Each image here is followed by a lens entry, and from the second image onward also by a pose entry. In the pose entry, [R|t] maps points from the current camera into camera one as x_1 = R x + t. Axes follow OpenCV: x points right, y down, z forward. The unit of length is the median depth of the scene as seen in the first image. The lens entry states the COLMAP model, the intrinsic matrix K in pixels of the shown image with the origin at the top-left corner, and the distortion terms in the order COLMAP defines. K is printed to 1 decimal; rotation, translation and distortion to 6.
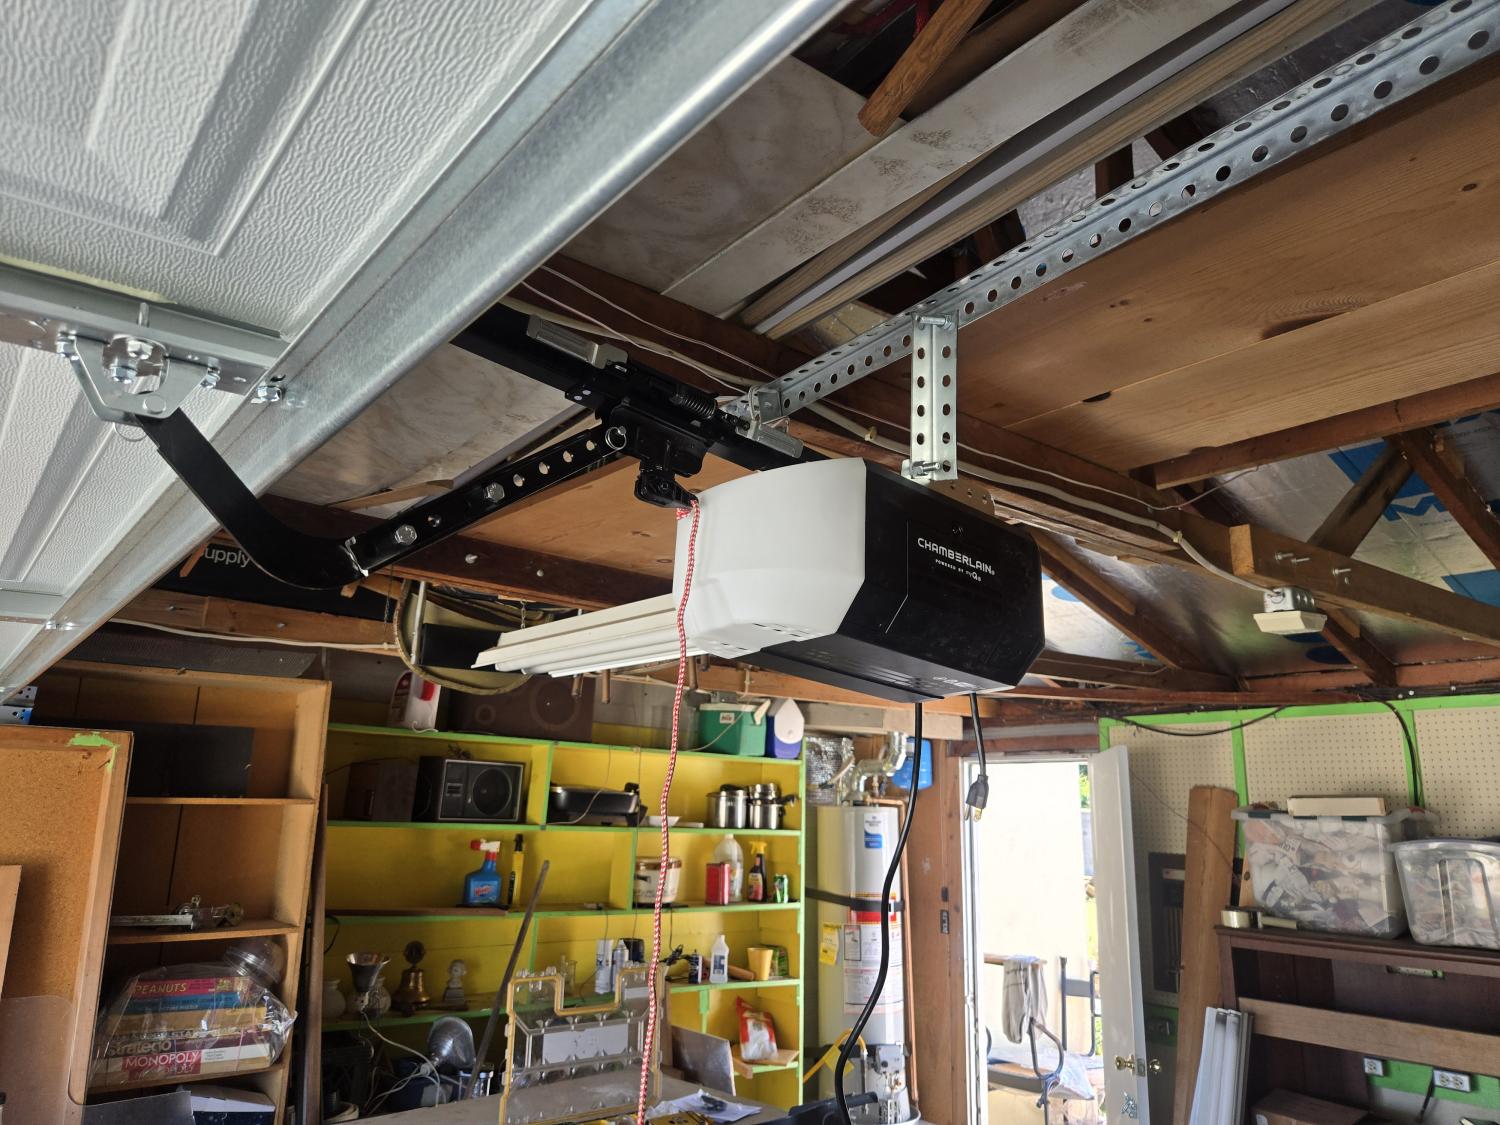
lens RADIAL K [[1022.5, 0, 741.6], [0, 1022.5, 559.4], [0, 0, 1]] dist [0.037814, -0.018559]
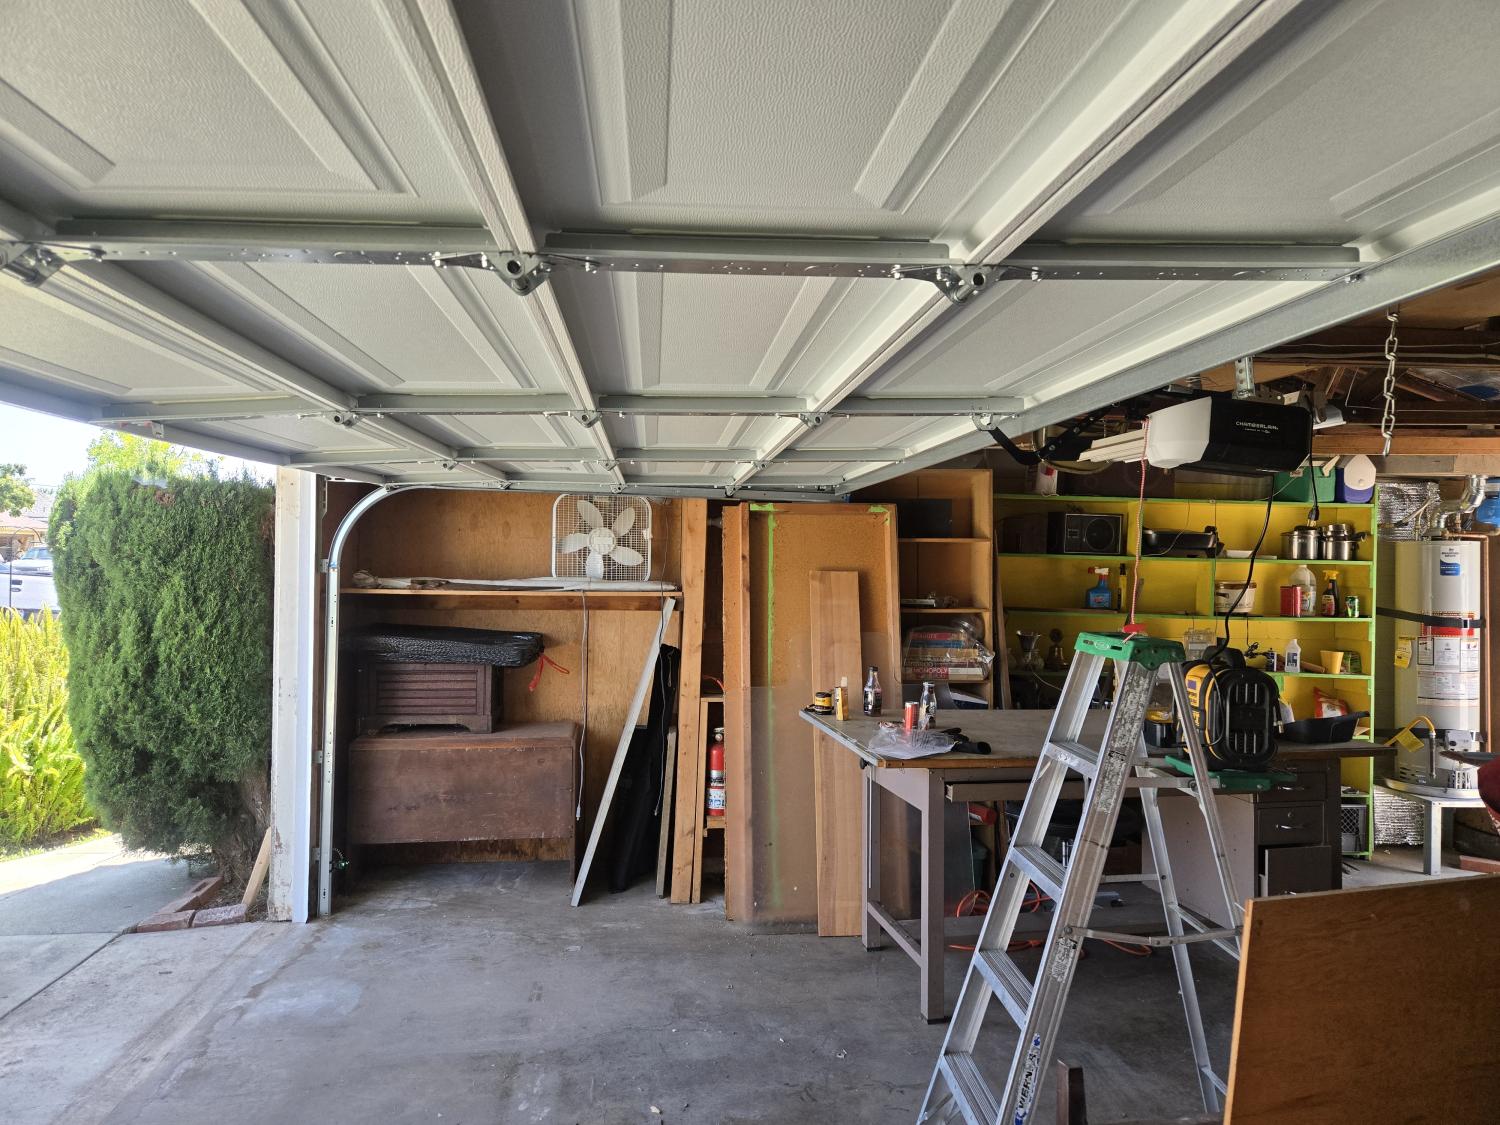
lens RADIAL K [[1022.5, 0, 734.3], [0, 1022.5, 559.4], [0, 0, 1]] dist [0.037814, -0.018559]
pose [[0.831800, -0.014182, -0.554894, 0.114813], [0.141327, 0.972139, 0.187007, -0.072848], [0.536782, -0.233974, 0.810630, -0.402456]]
